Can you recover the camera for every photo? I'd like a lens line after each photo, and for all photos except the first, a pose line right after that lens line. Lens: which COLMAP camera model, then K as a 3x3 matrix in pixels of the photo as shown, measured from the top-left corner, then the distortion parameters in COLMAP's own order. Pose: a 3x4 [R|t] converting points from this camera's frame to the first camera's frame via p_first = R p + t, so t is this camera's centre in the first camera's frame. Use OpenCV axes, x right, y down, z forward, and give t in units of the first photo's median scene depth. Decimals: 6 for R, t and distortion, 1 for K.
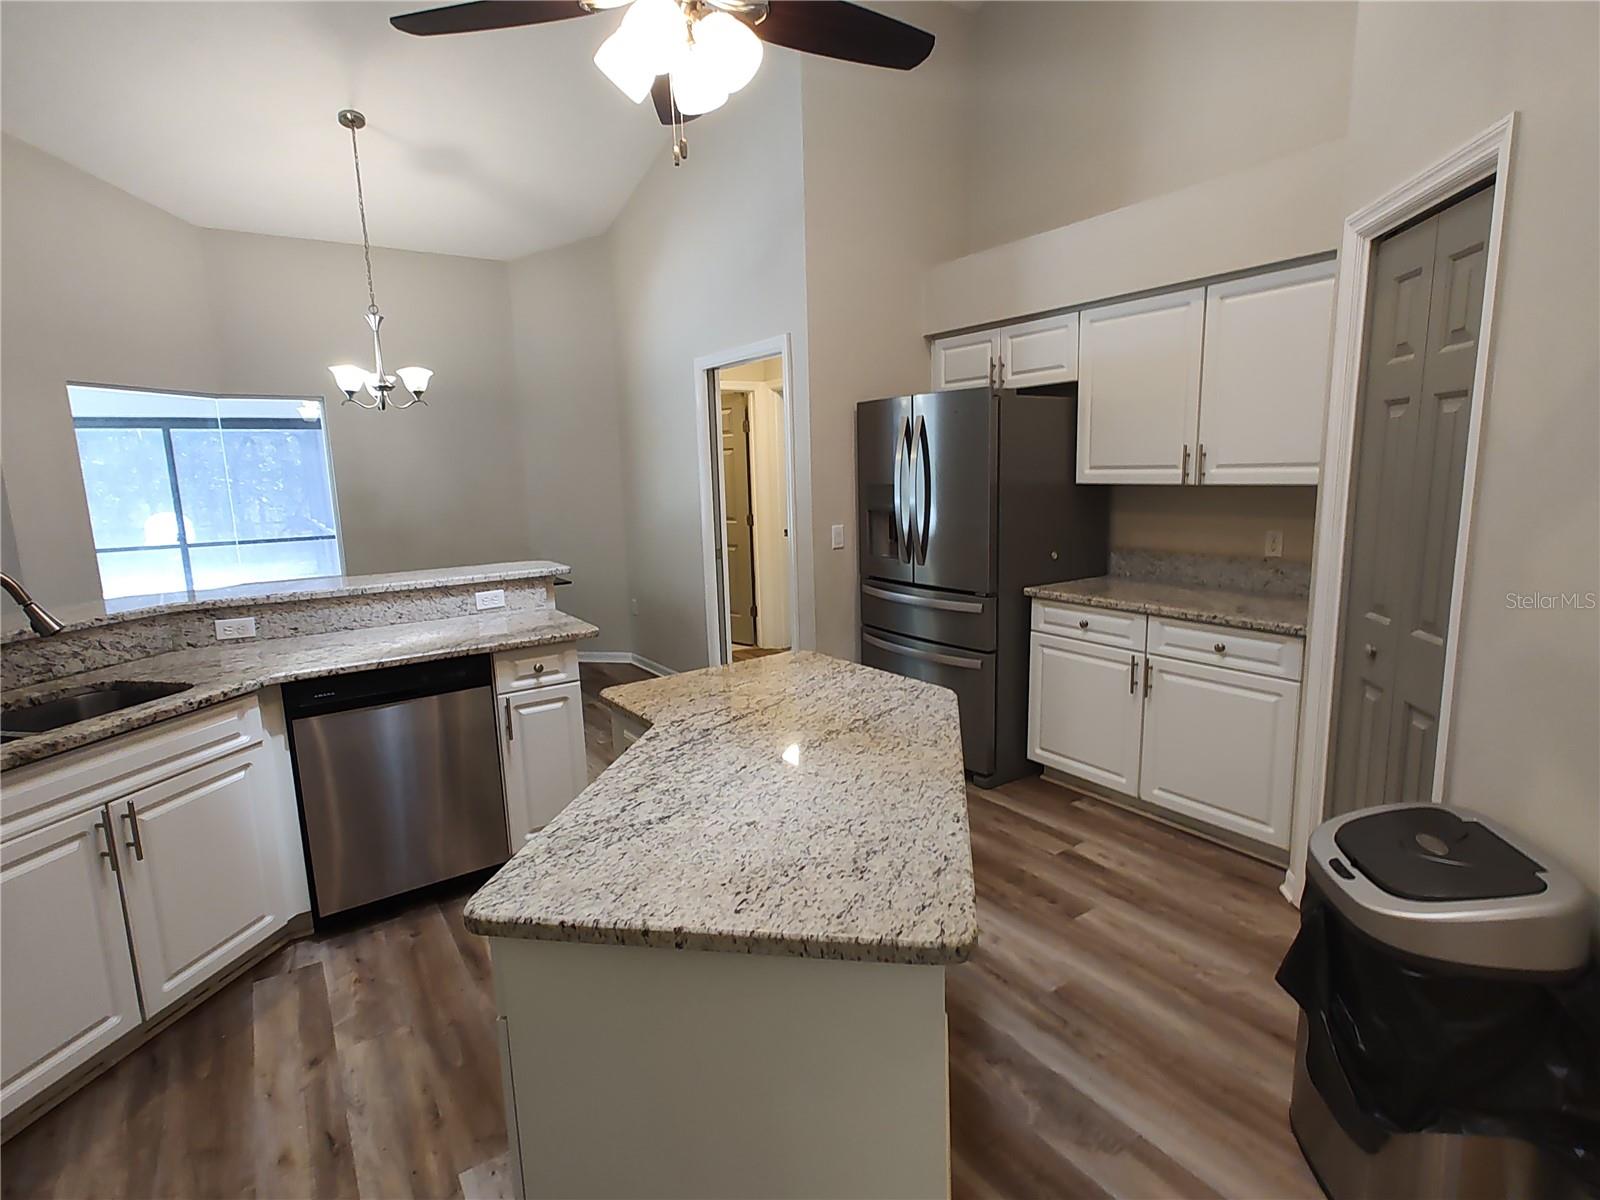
lens RADIAL K [[820.0, 0, 801.1], [0, 820.0, 605.4], [0, 0, 1]] dist [-0.006570, 0.010560]
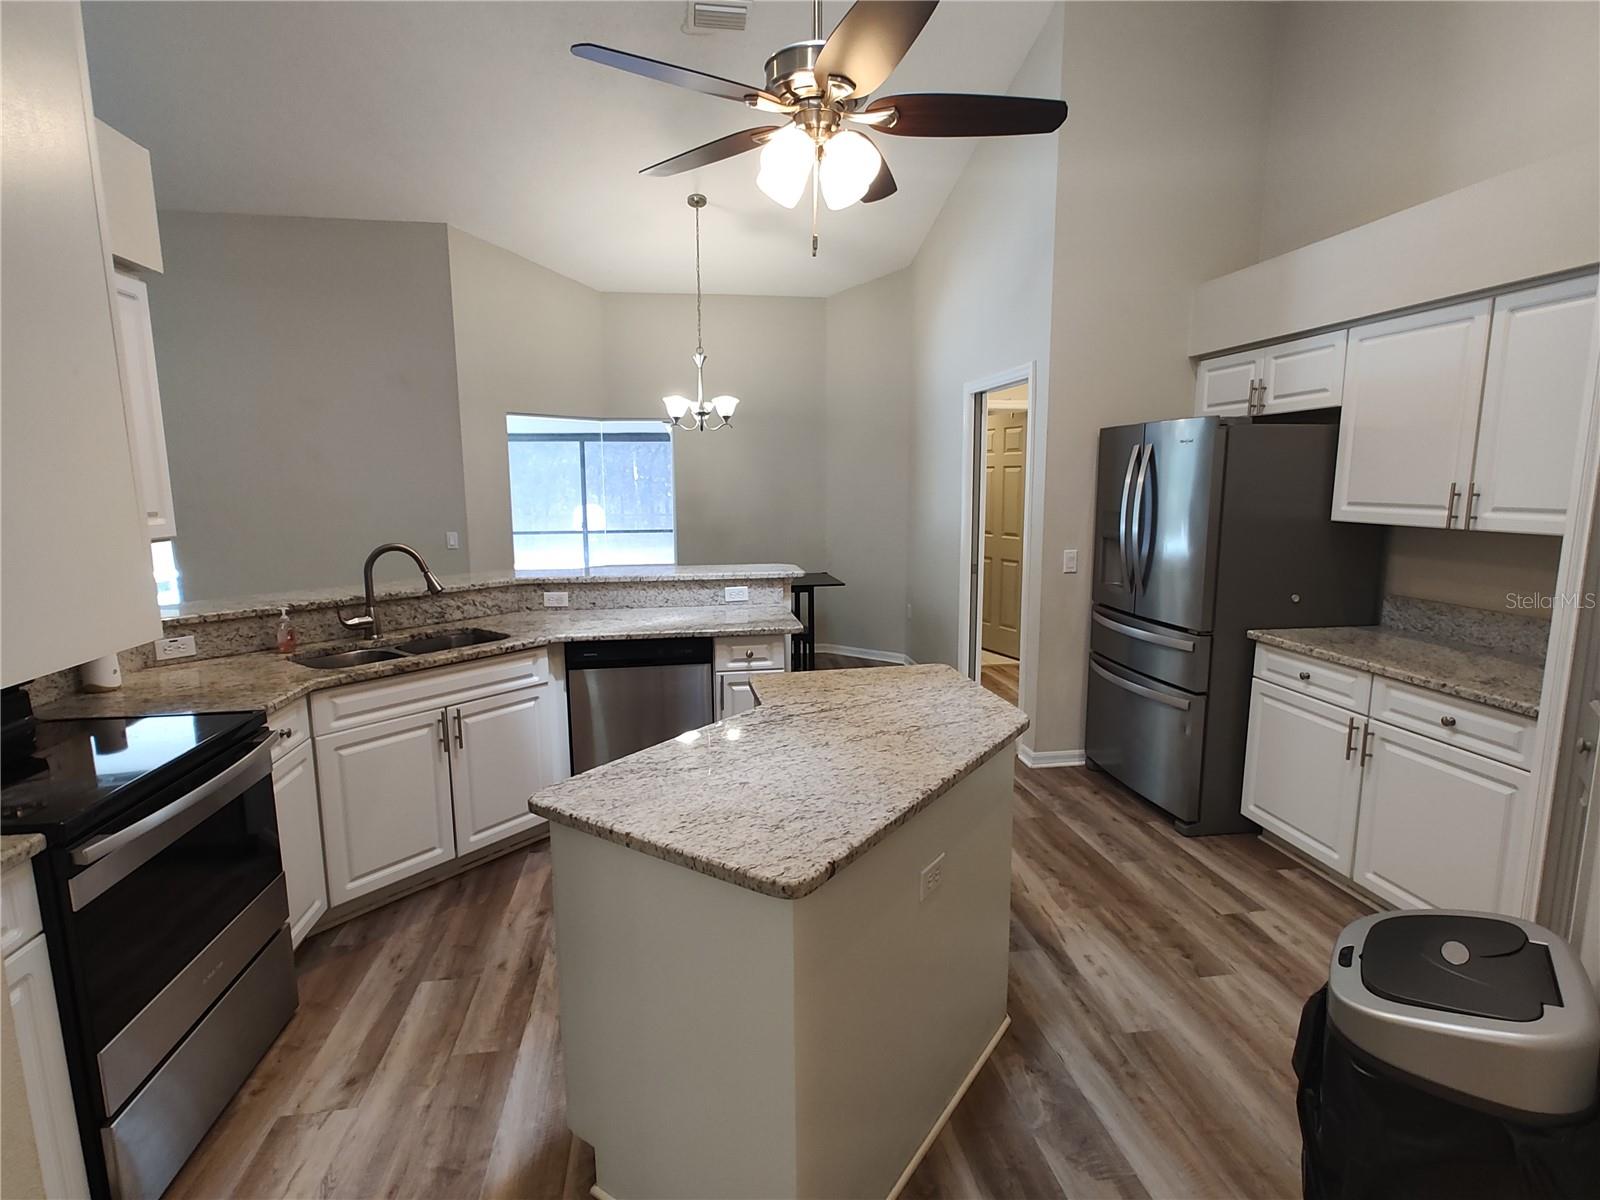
lens RADIAL K [[820.0, 0, 799.3], [0, 820.0, 605.6], [0, 0, 1]] dist [-0.006570, 0.010560]
pose [[0.903743, 0.090420, -0.418416, 0.242003], [-0.092667, 0.995584, 0.014995, -0.019218], [0.417924, 0.025222, 0.908132, -0.069186]]
